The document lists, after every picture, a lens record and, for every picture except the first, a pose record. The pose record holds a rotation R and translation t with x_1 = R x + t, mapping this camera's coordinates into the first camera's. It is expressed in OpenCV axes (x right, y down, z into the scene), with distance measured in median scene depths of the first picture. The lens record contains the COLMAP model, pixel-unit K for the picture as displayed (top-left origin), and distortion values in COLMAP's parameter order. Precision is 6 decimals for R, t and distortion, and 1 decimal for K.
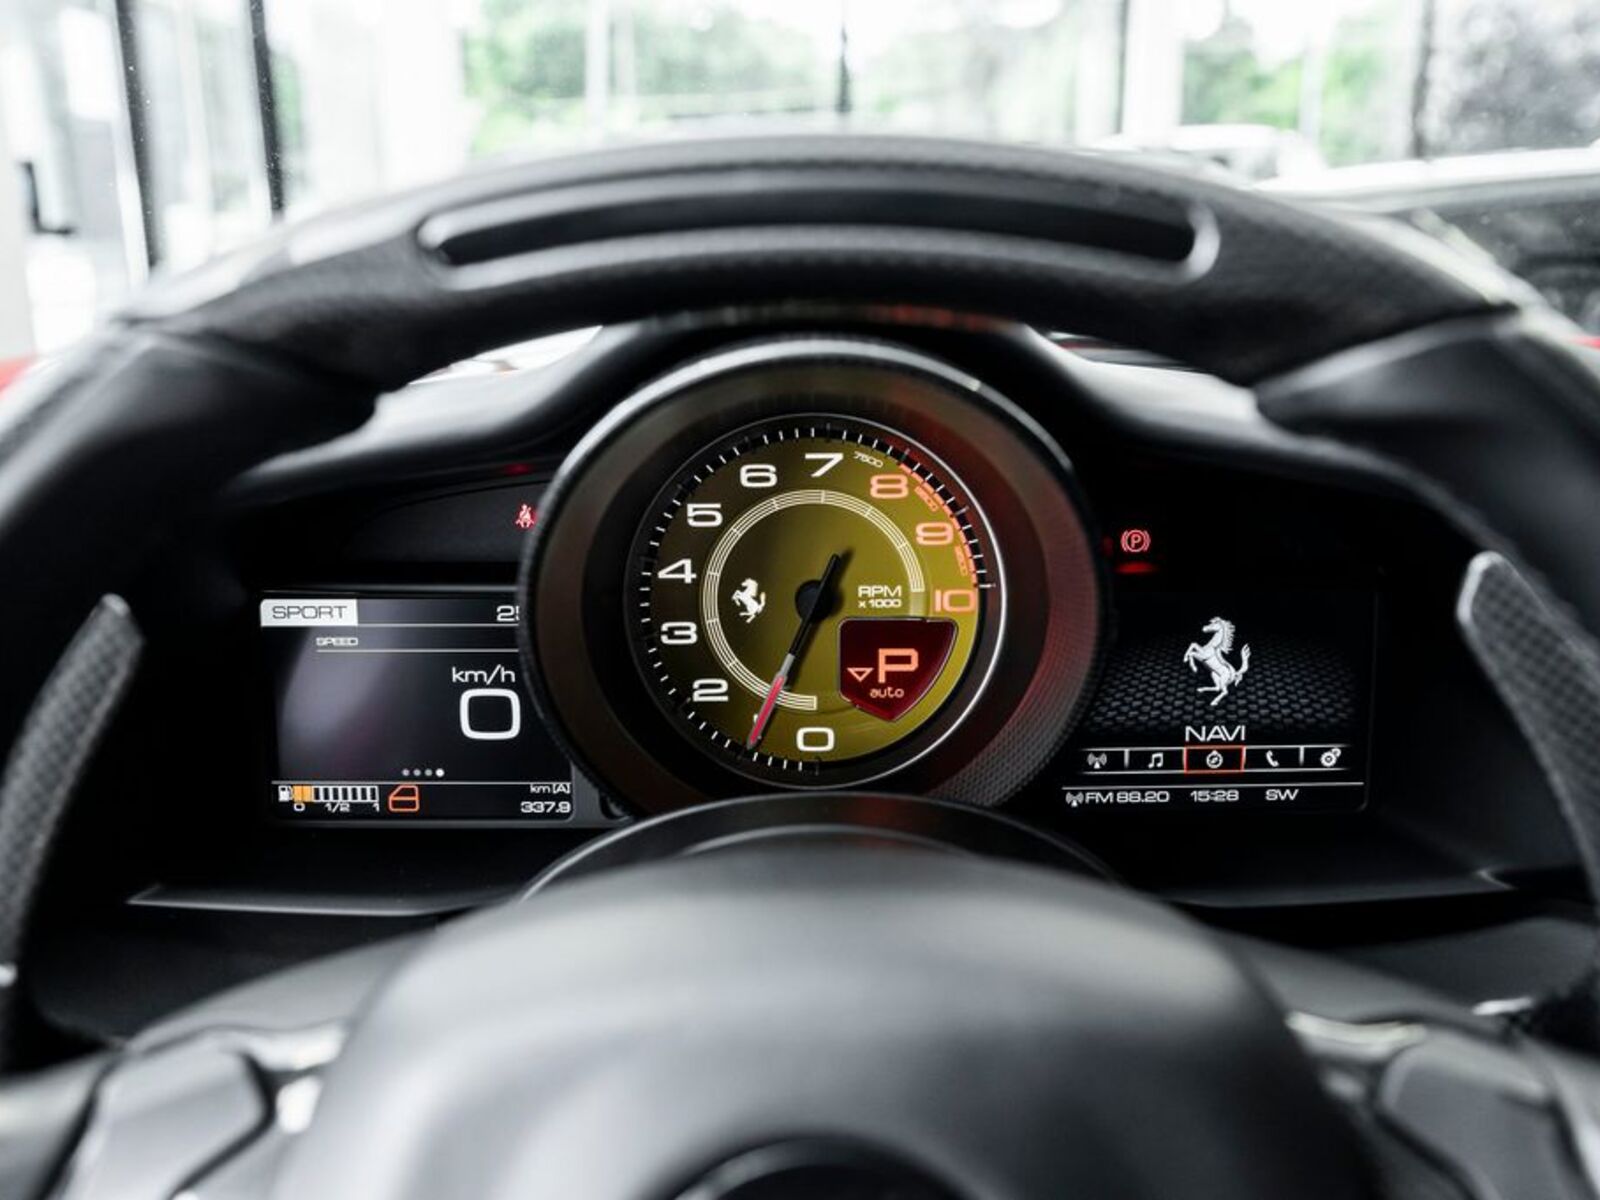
lens RADIAL K [[1420.6, 0, 800.0], [0, 1420.6, 600.0], [0, 0, 1]] dist [-0.009138, -0.017447]
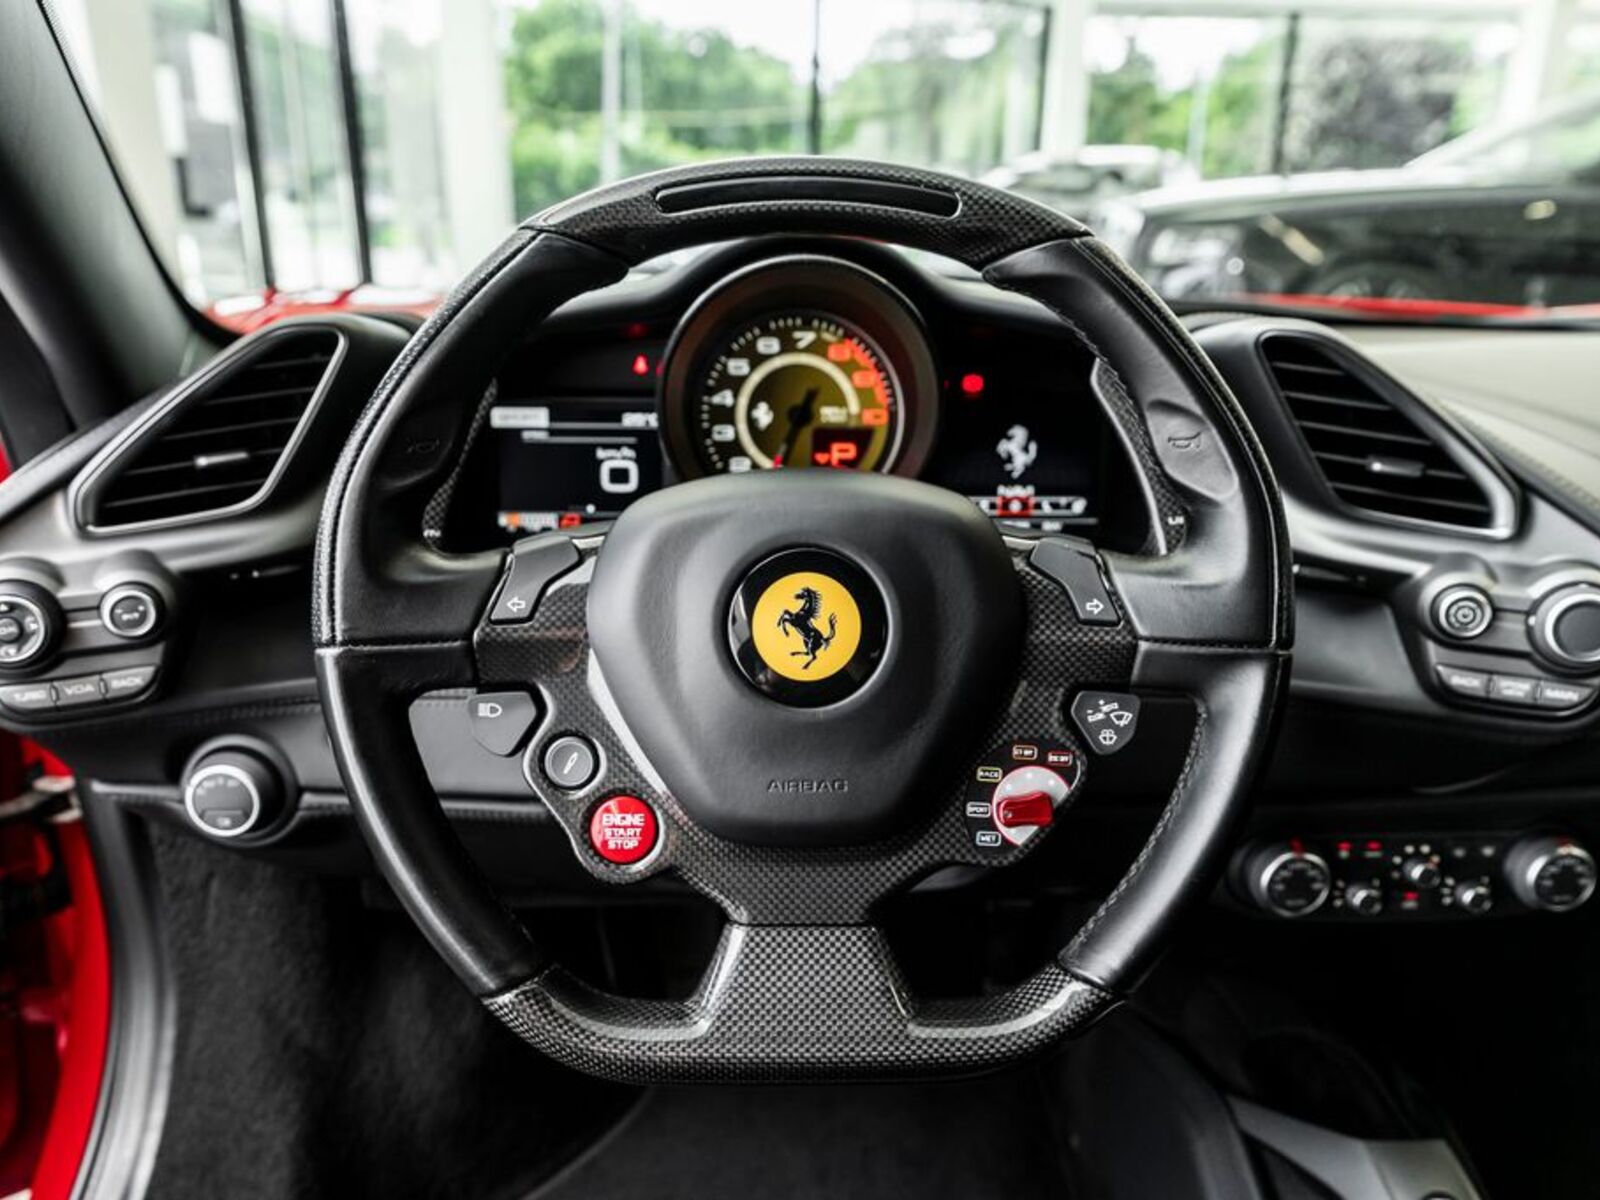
lens RADIAL K [[1162.5, 0, 800.4], [0, 1162.5, 585.9], [0, 0, 1]] dist [-0.006840, -0.000397]
pose [[0.999664, 0.011078, 0.023431, -0.019481], [-0.012124, 0.998914, 0.044982, 0.151087], [-0.022908, -0.045251, 0.998713, -0.496634]]
